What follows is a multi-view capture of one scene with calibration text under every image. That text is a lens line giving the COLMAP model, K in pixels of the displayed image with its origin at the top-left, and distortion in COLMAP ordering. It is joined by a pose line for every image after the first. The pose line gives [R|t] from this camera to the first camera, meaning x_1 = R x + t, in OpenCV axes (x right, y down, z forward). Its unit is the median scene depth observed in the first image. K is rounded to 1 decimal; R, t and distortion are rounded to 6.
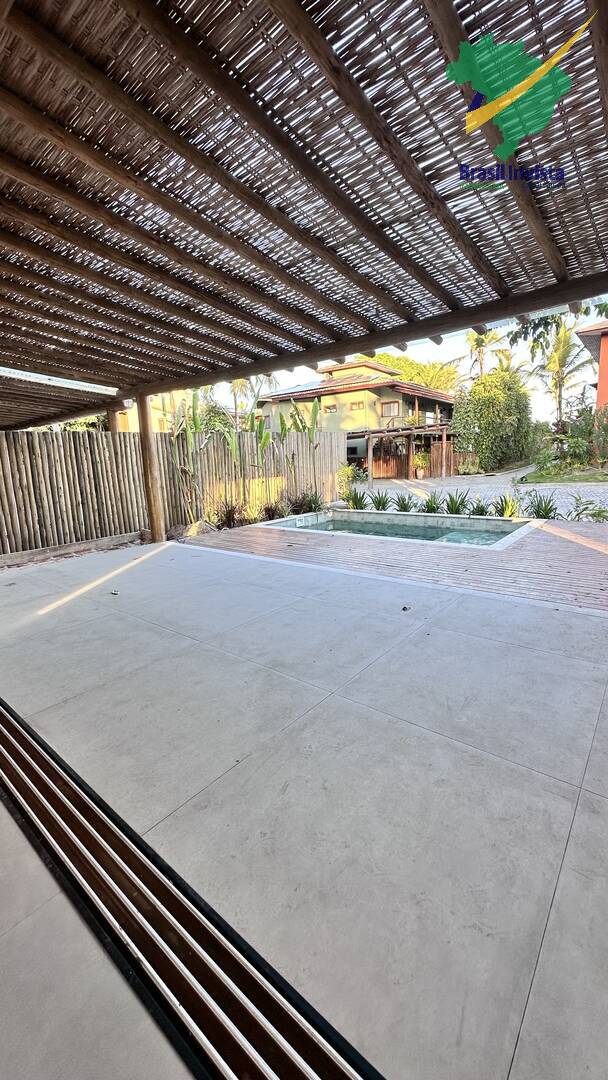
lens RADIAL K [[429.4, 0, 304.0], [0, 429.4, 540.0], [0, 0, 1]] dist [-0.003735, 0.000150]
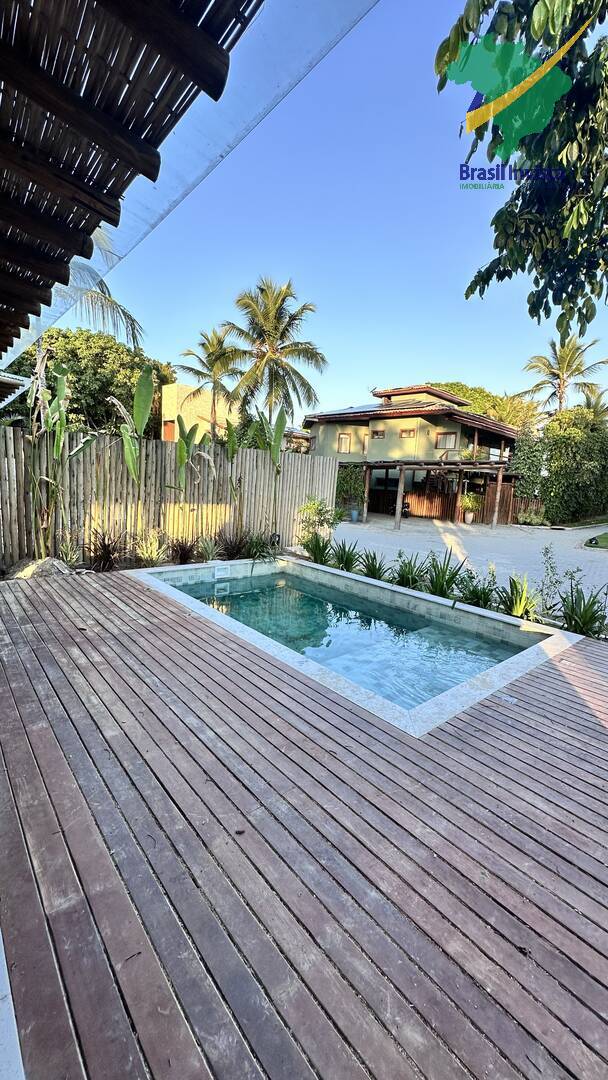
lens RADIAL K [[429.4, 0, 304.0], [0, 429.4, 540.0], [0, 0, 1]] dist [-0.003735, 0.000150]
pose [[0.981033, 0.123867, -0.149104, 0.221871], [-0.131637, 0.990349, -0.043378, -0.080449], [0.142291, 0.062183, 0.987870, 0.310518]]
